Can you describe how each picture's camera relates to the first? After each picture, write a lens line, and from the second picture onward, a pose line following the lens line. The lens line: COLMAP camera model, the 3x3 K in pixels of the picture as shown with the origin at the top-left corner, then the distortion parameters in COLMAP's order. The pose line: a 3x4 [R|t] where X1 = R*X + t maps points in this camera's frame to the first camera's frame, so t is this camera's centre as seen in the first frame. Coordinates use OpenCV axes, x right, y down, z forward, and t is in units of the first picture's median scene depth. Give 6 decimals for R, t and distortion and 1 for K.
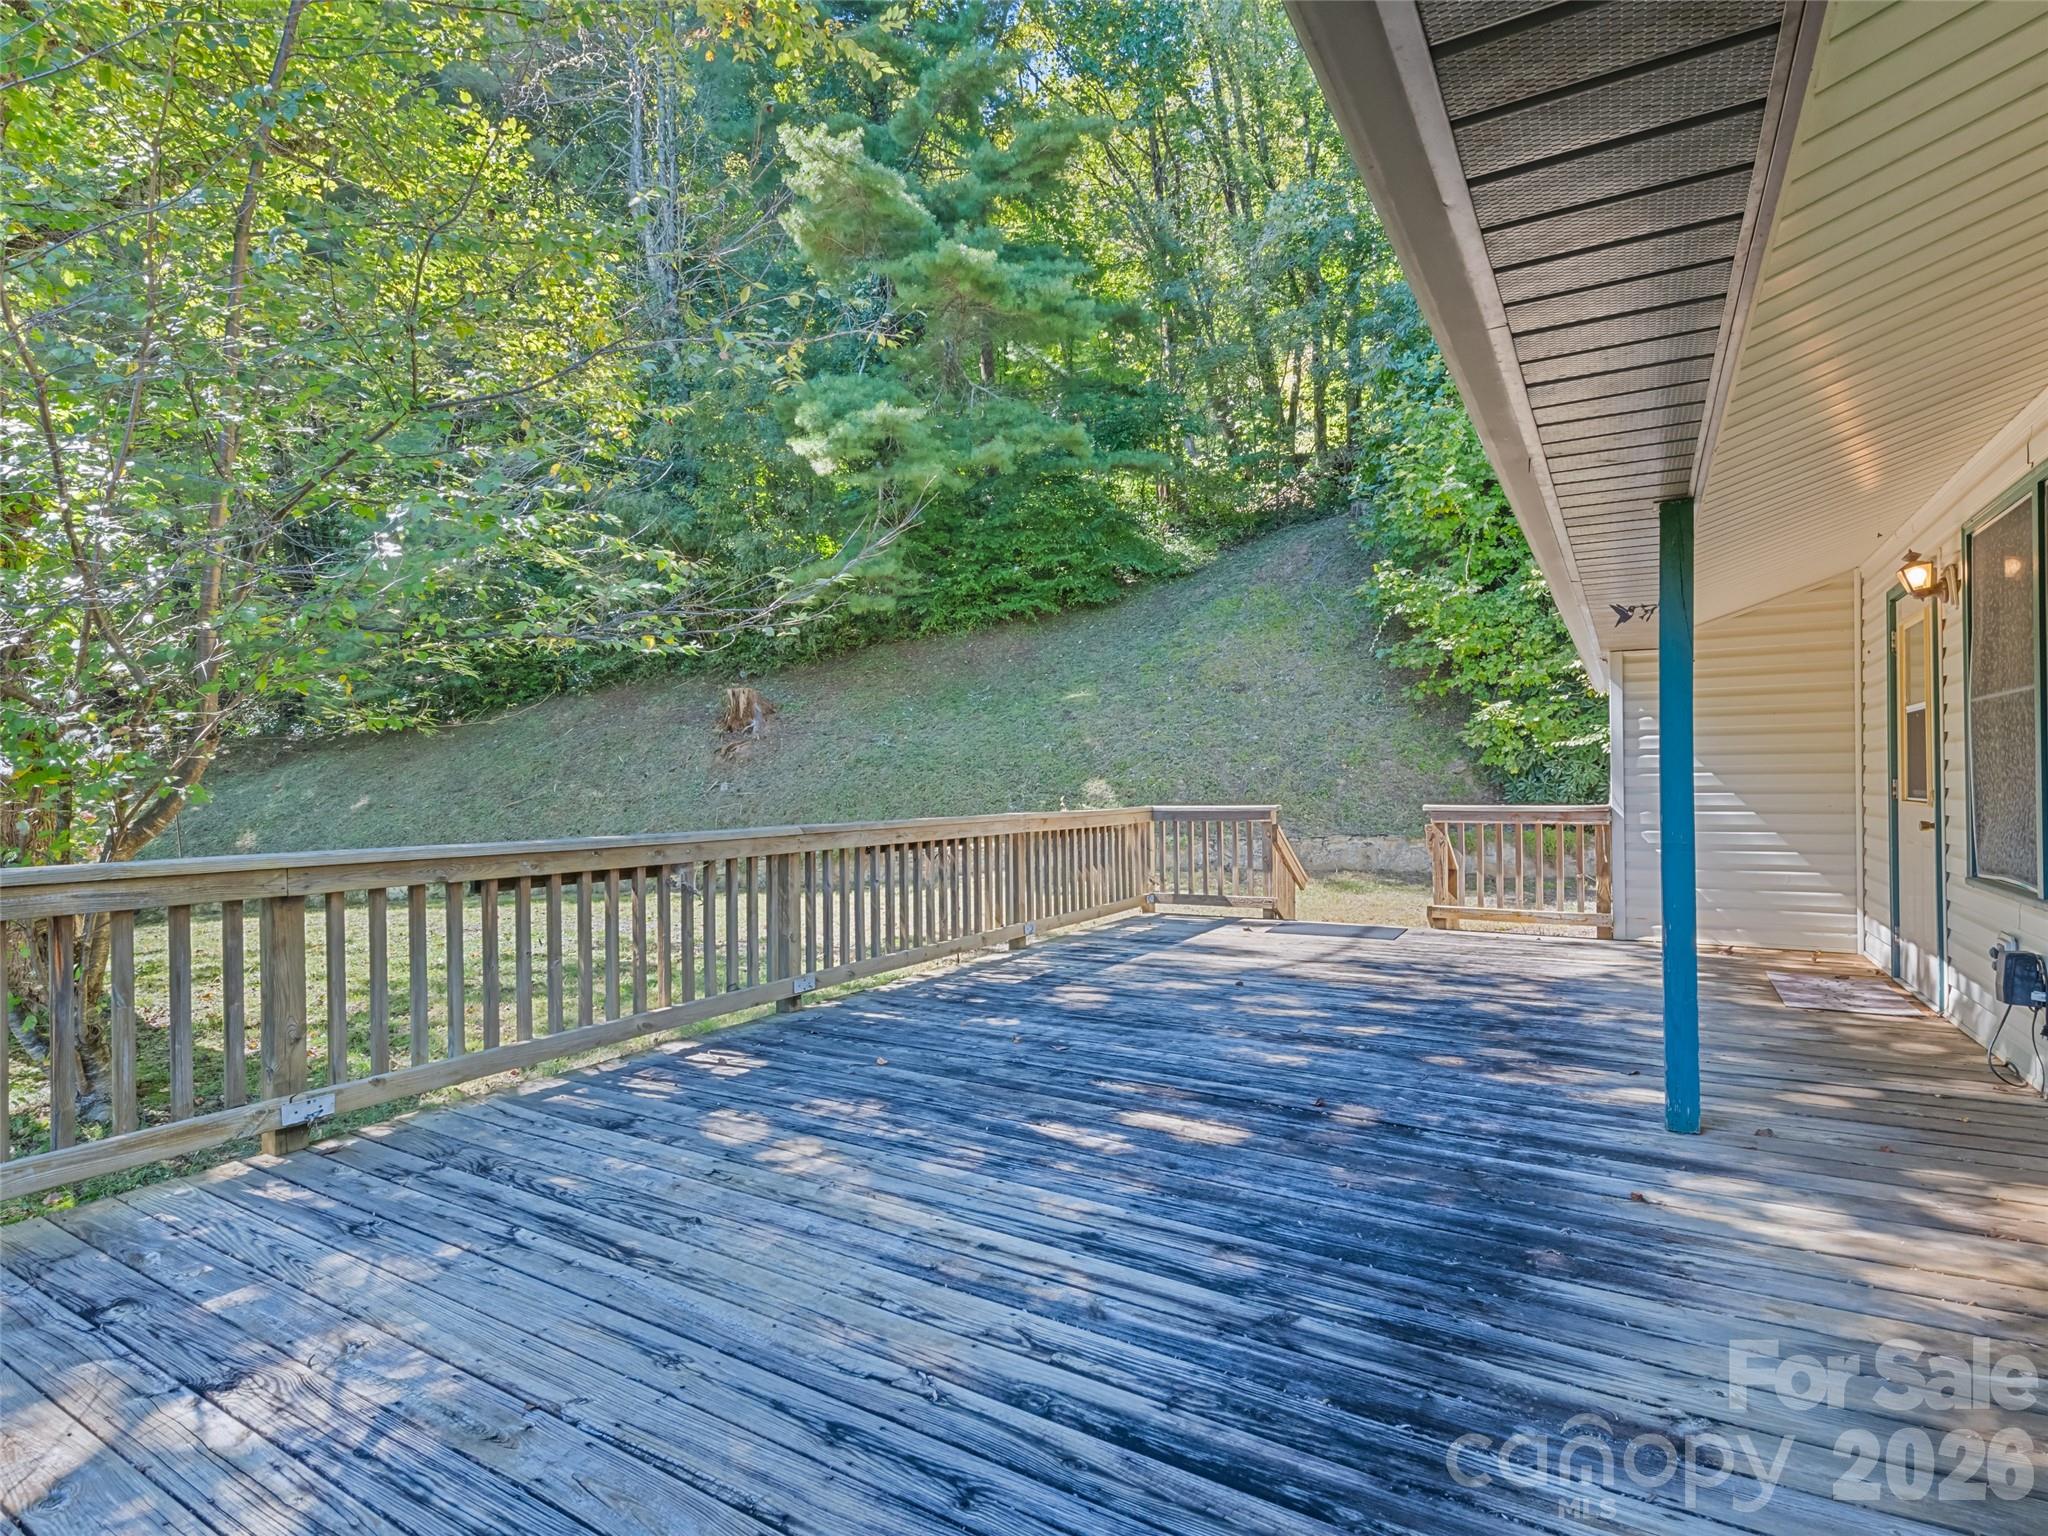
lens RADIAL K [[1035.4, 0, 1018.2], [0, 1035.4, 776.3], [0, 0, 1]] dist [0.018312, -0.002069]
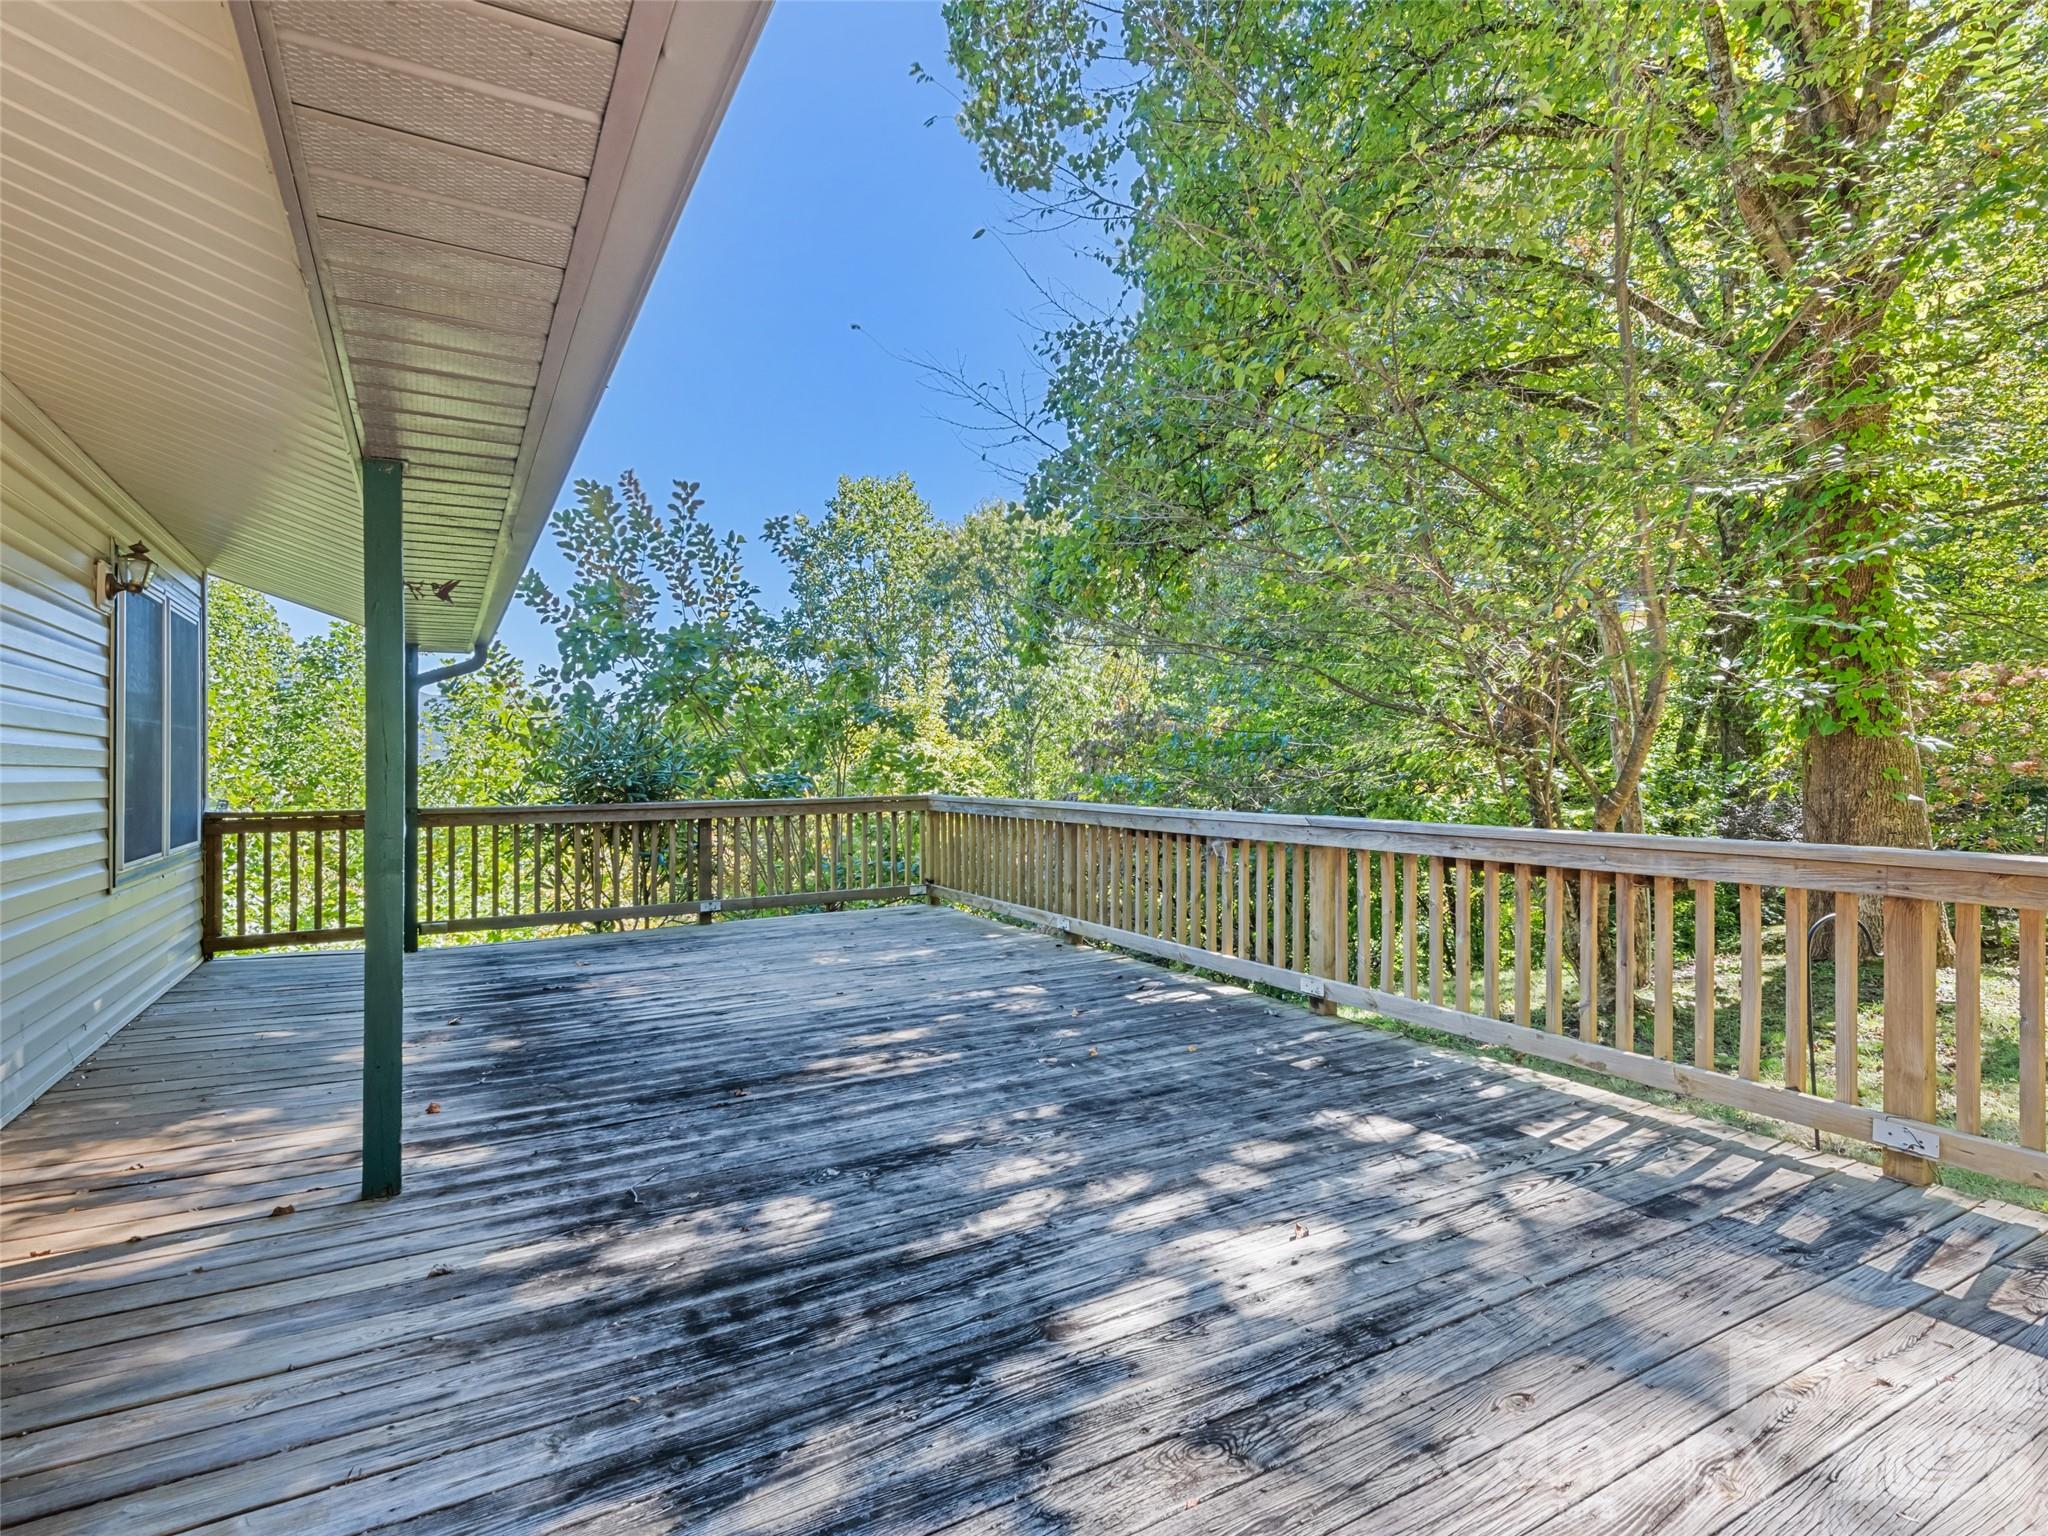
lens RADIAL K [[1035.4, 0, 1020.9], [0, 1035.4, 768.7], [0, 0, 1]] dist [0.018312, -0.002069]
pose [[-0.502747, 0.003214, -0.864428, 0.959926], [0.005629, 0.999984, 0.000445, -0.000548], [0.864415, -0.004642, -0.502757, 1.629972]]
